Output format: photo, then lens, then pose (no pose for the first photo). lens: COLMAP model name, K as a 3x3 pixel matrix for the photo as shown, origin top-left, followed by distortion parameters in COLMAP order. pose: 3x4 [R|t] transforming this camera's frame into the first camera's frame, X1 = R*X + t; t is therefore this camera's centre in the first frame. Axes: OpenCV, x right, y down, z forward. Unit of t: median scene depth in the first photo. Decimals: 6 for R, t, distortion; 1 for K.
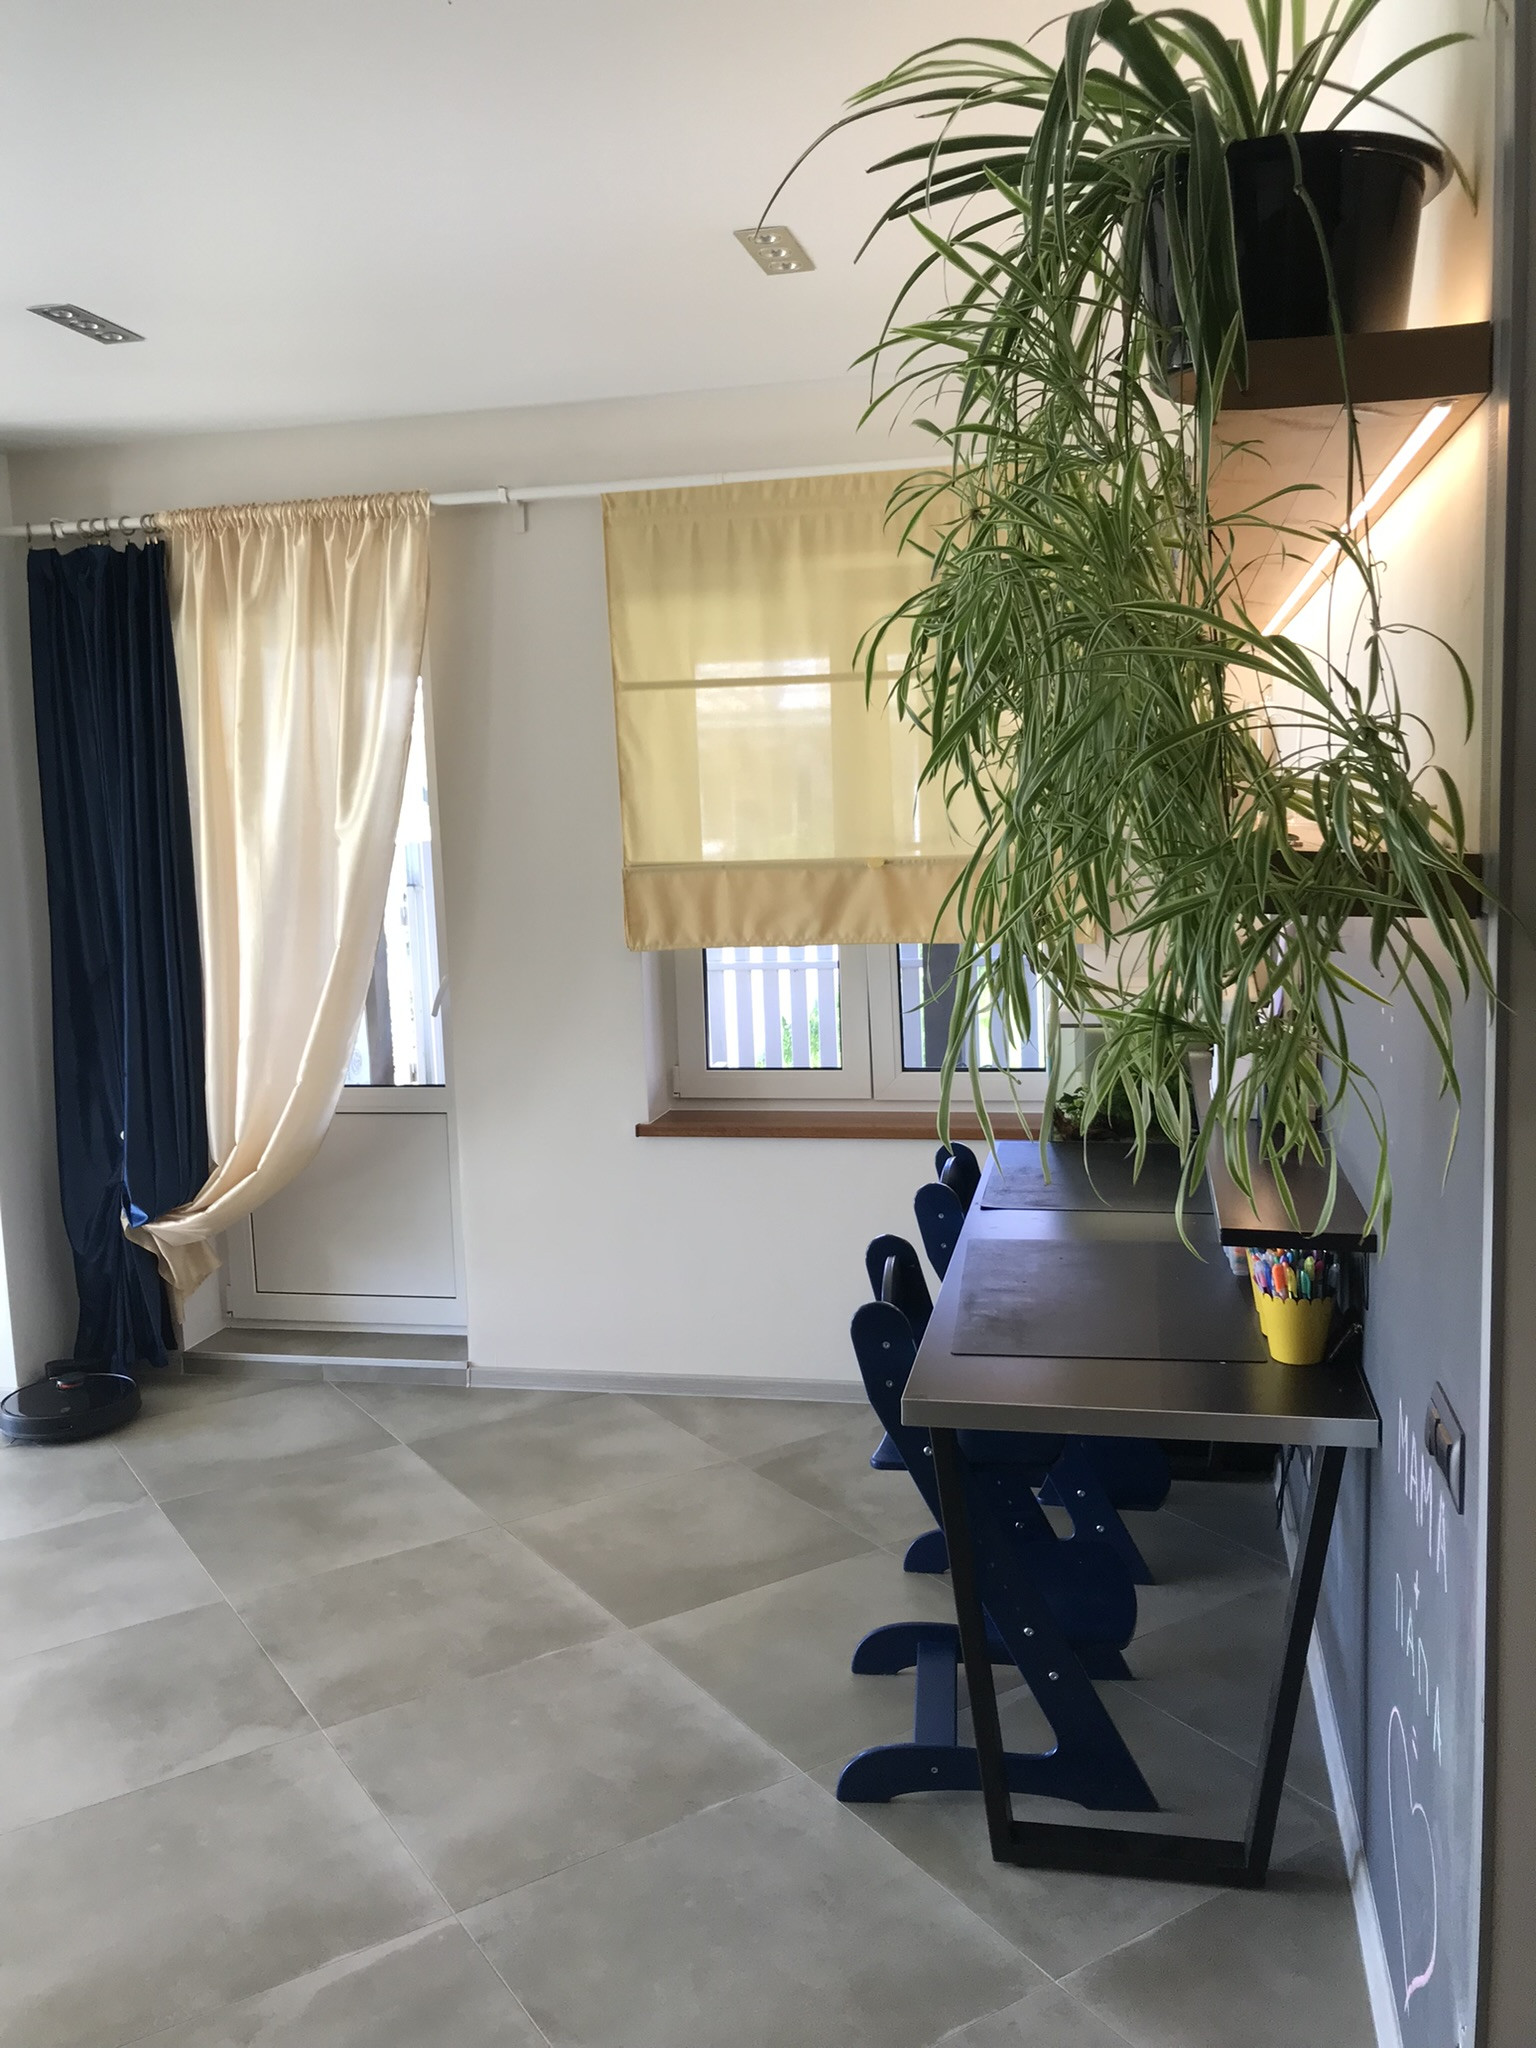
lens RADIAL K [[1693.8, 0, 762.5], [0, 1693.8, 1014.1], [0, 0, 1]] dist [0.034692, -0.051315]
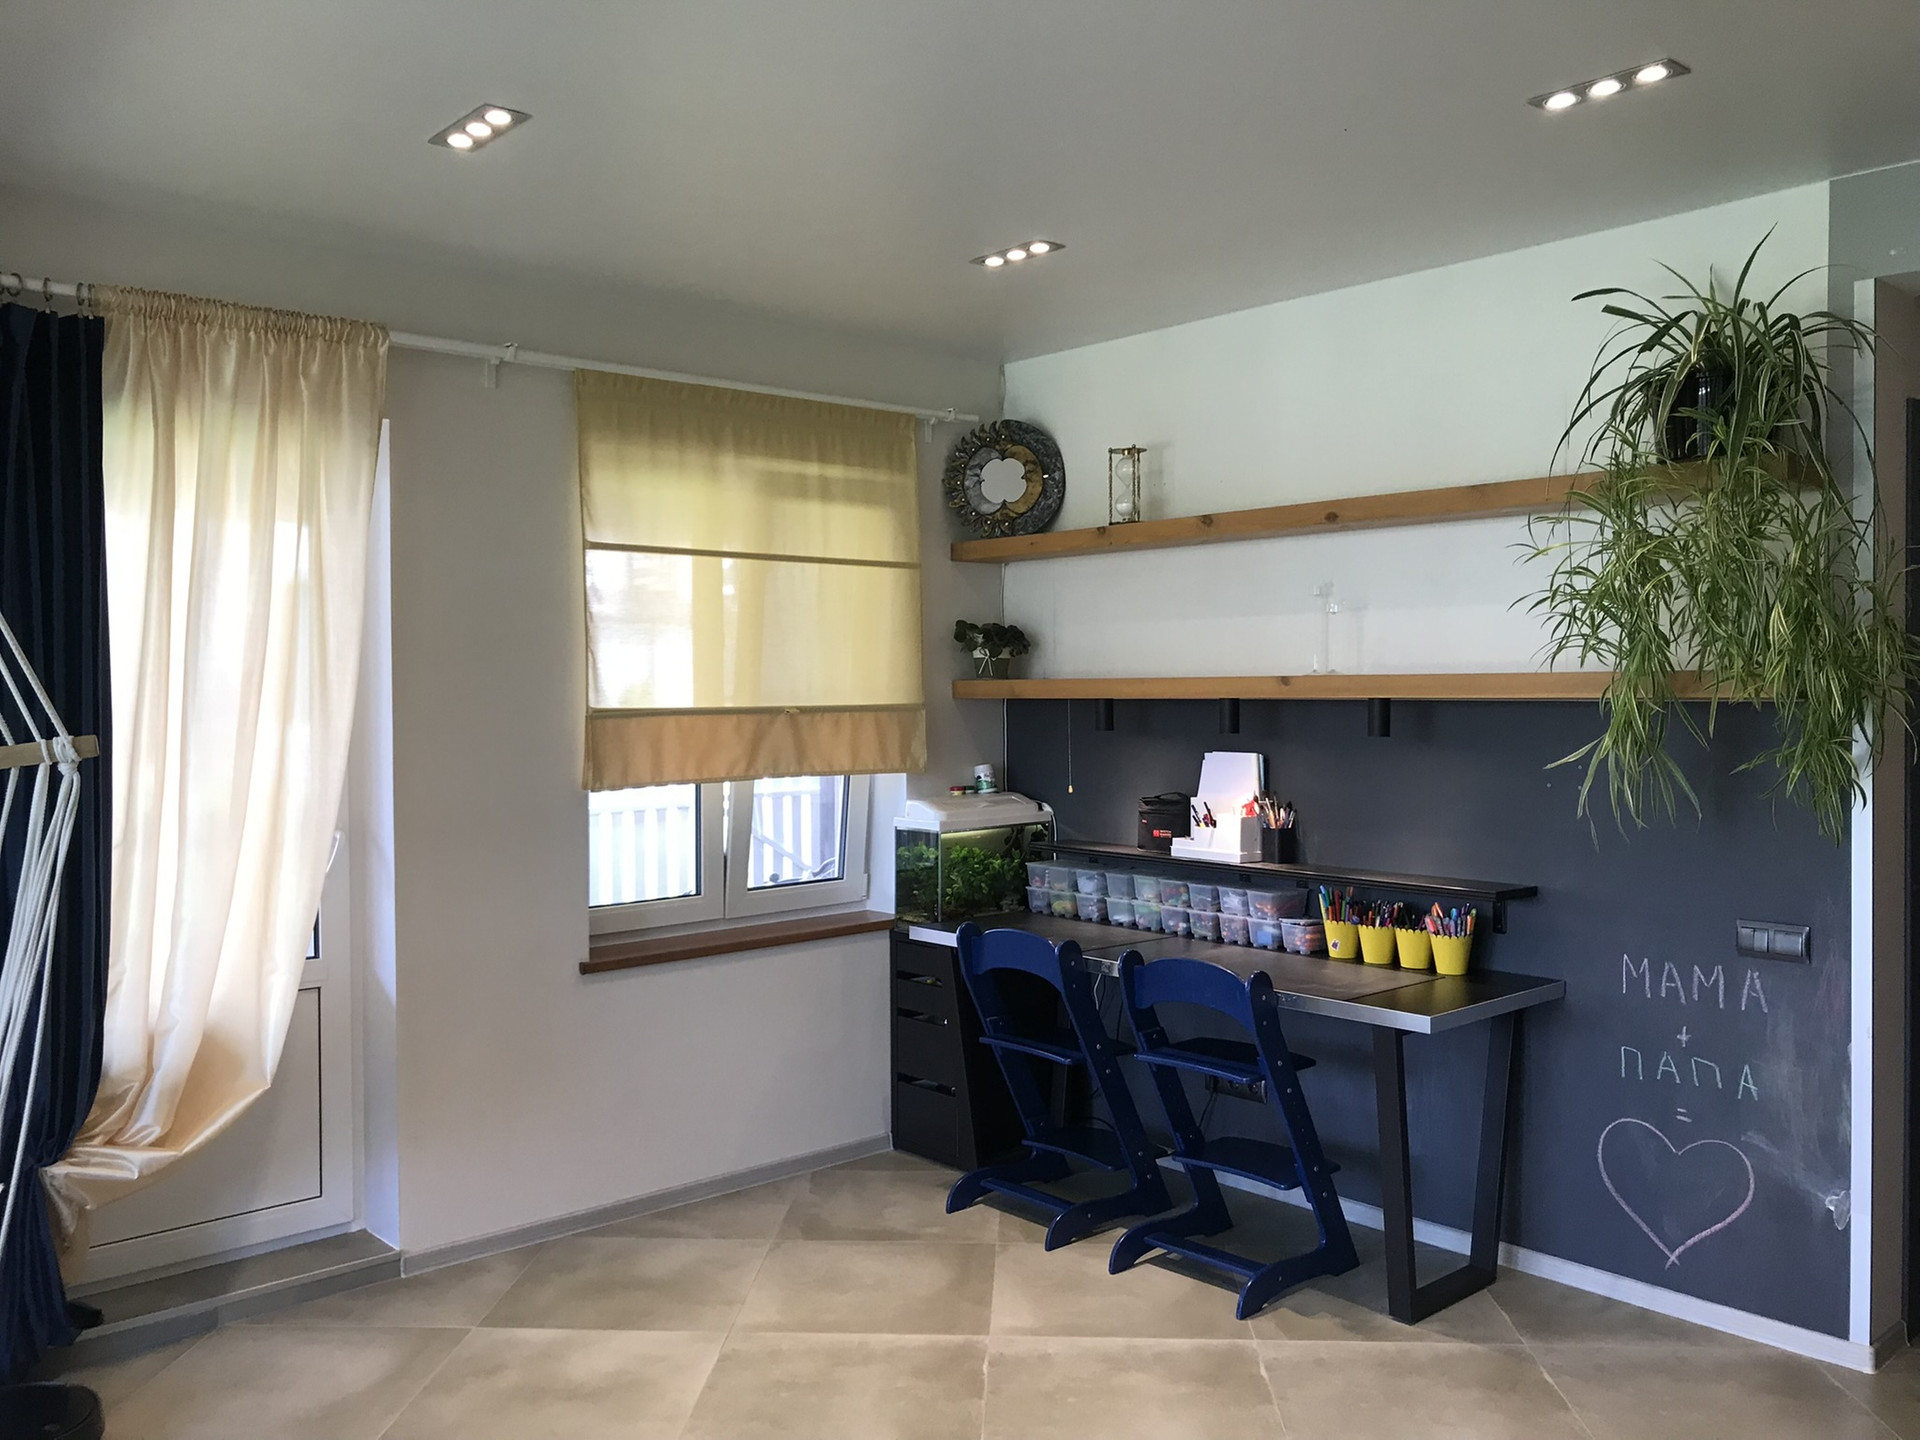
lens RADIAL K [[1587.9, 0, 949.8], [0, 1587.9, 718.6], [0, 0, 1]] dist [0.034692, -0.051315]
pose [[0.590709, 0.011225, 0.806807, -0.860807], [0.089392, 0.992838, -0.079262, 0.017166], [-0.801918, 0.118943, 0.585475, 0.275784]]
